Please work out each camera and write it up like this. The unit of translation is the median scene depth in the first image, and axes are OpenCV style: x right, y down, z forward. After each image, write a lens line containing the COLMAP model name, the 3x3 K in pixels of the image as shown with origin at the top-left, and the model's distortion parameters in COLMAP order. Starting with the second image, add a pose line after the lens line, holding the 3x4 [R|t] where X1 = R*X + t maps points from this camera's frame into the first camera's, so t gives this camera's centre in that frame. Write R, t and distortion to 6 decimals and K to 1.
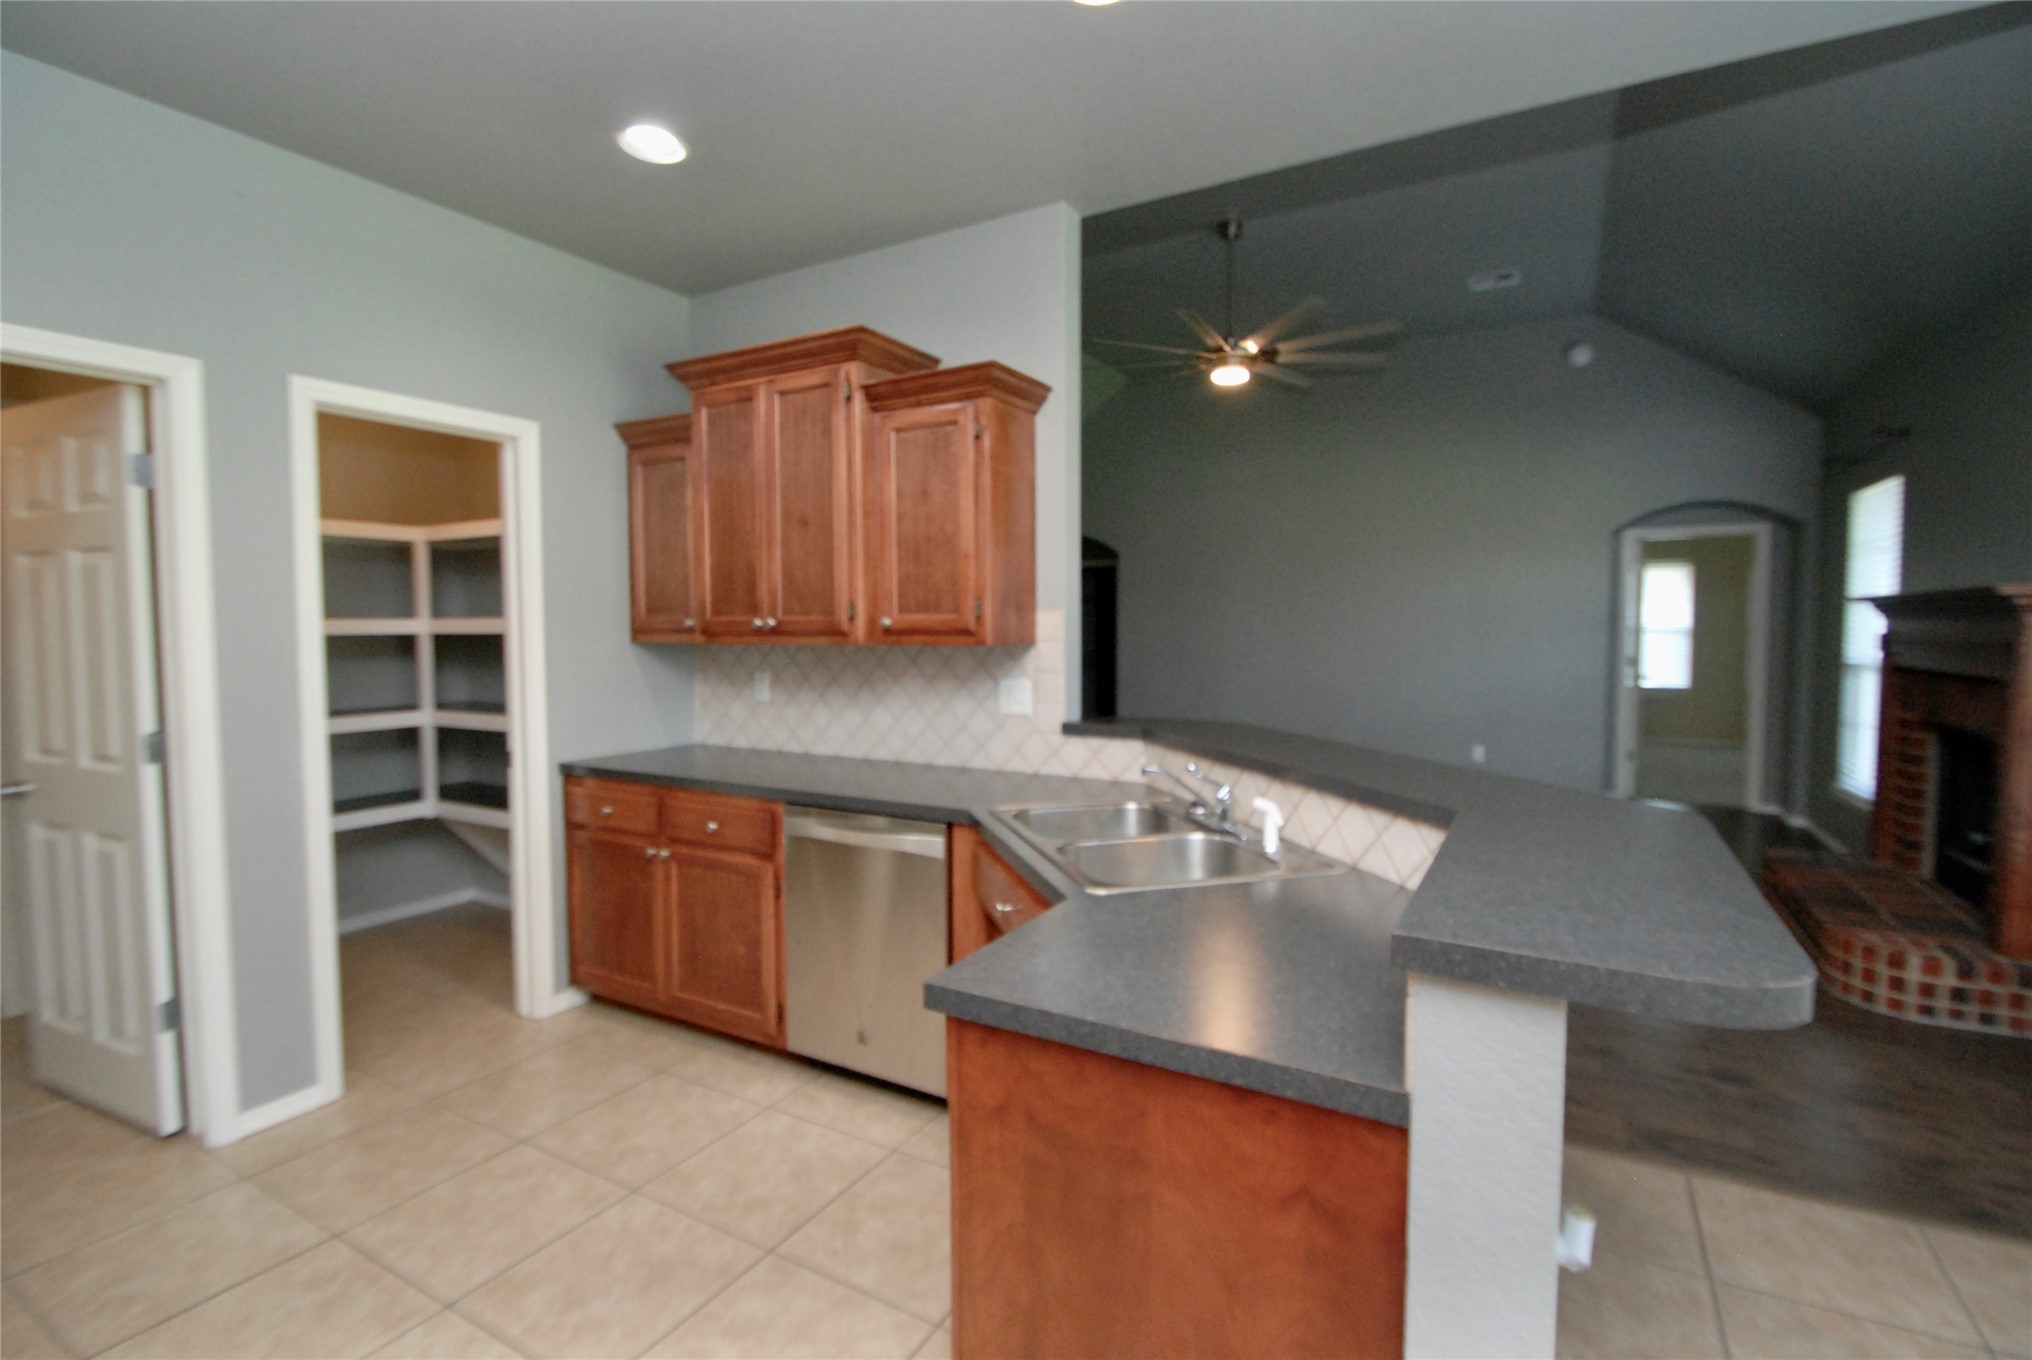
lens RADIAL K [[943.0, 0, 1021.8], [0, 943.0, 673.4], [0, 0, 1]] dist [0.002576, -0.008946]
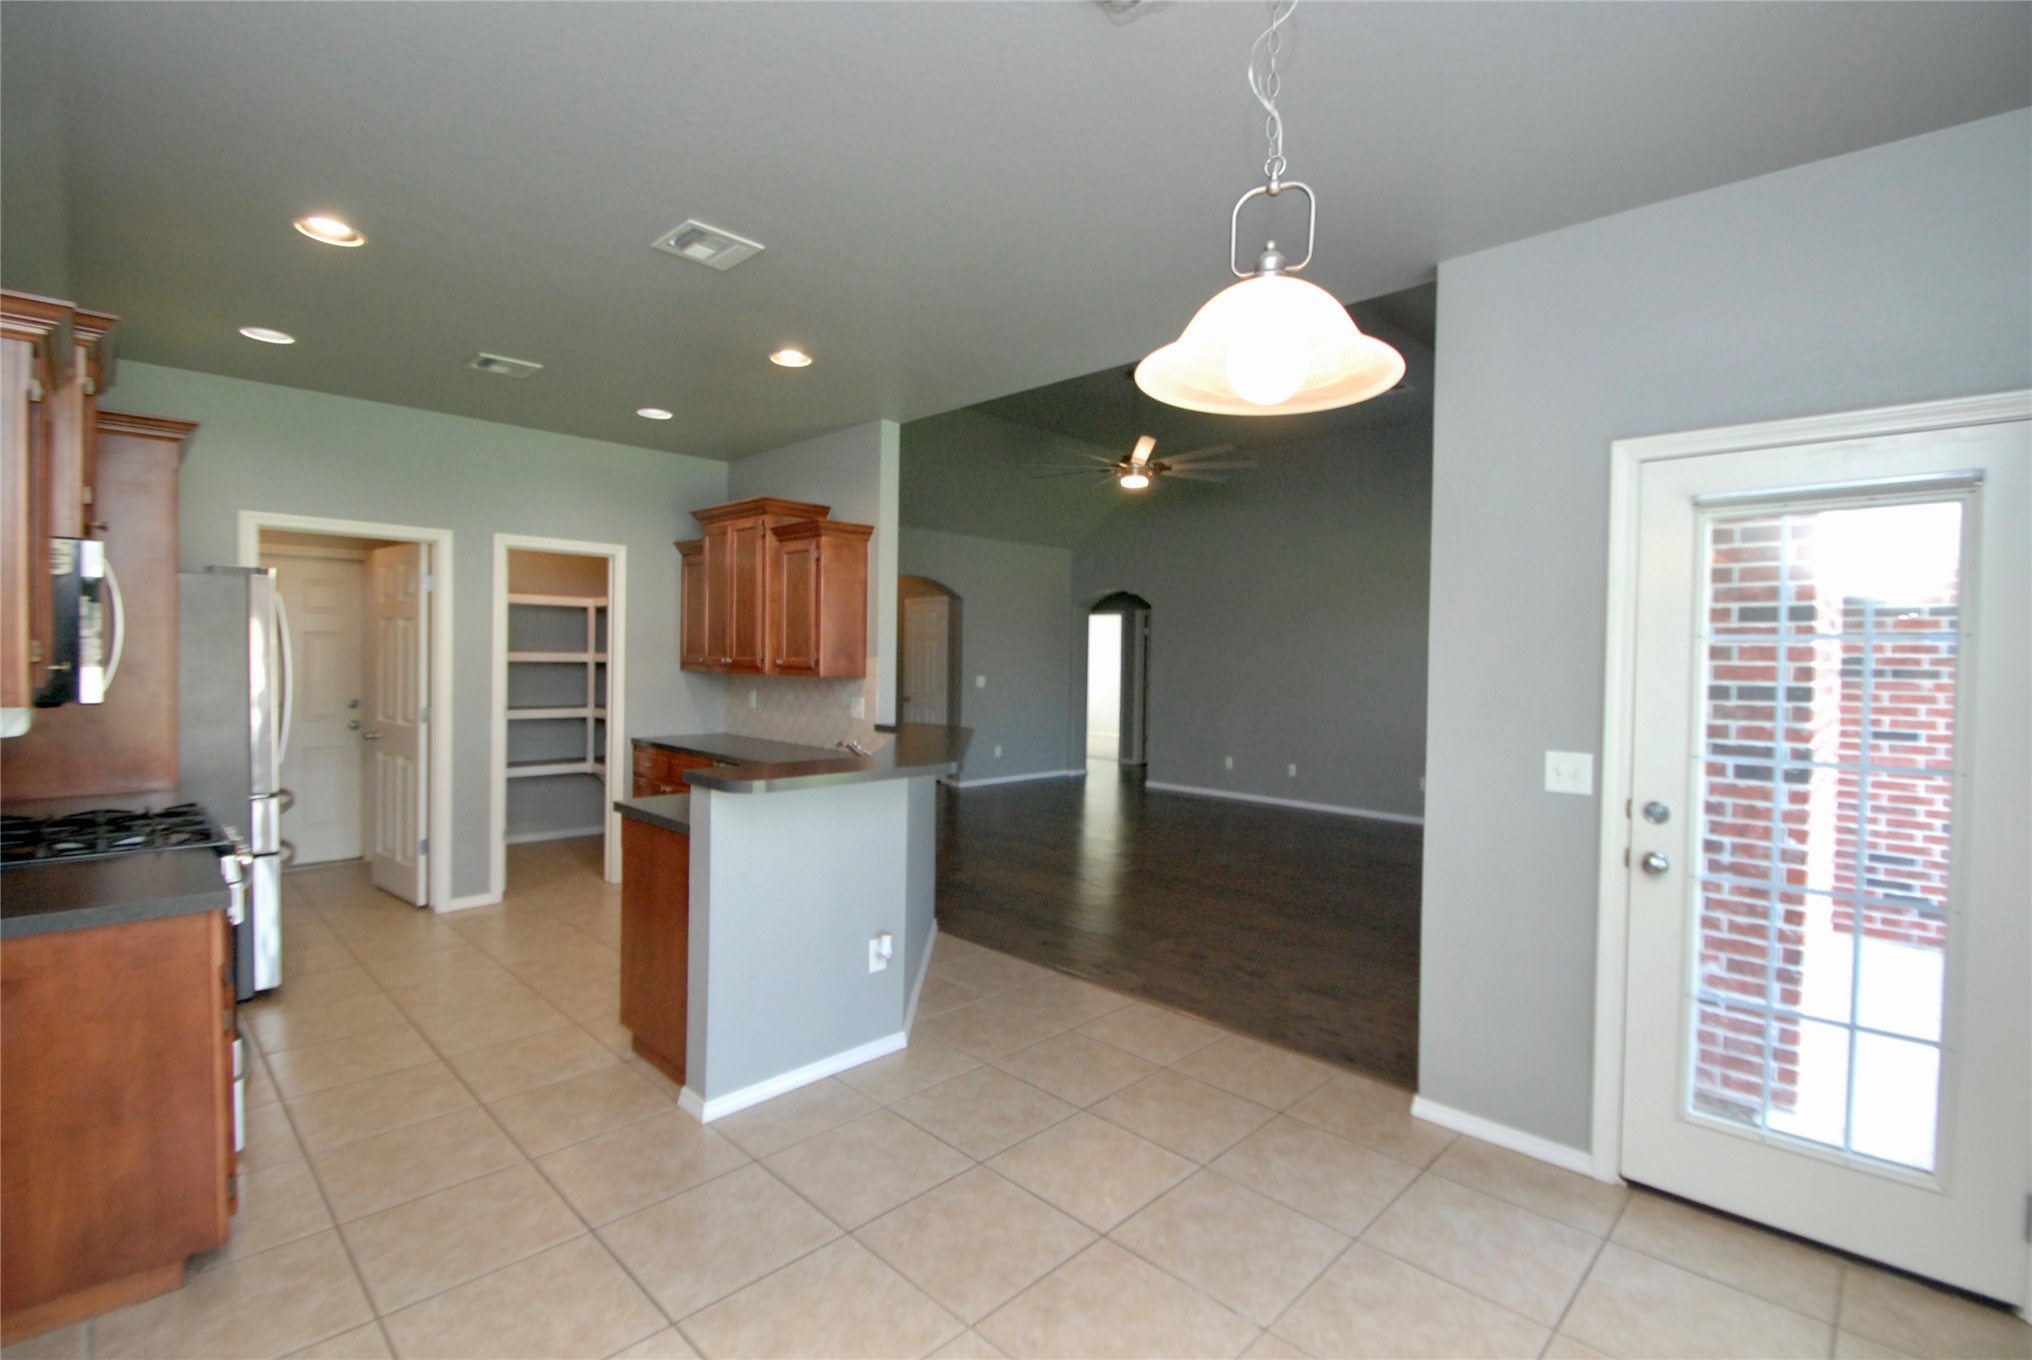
lens RADIAL K [[923.3, 0, 1025.1], [0, 923.3, 664.3], [0, 0, 1]] dist [-0.003112, -0.000137]
pose [[0.967156, 0.022080, -0.253225, 0.724758], [-0.032426, 0.998798, -0.036755, -0.002322], [0.252109, 0.043759, 0.966709, -0.534261]]
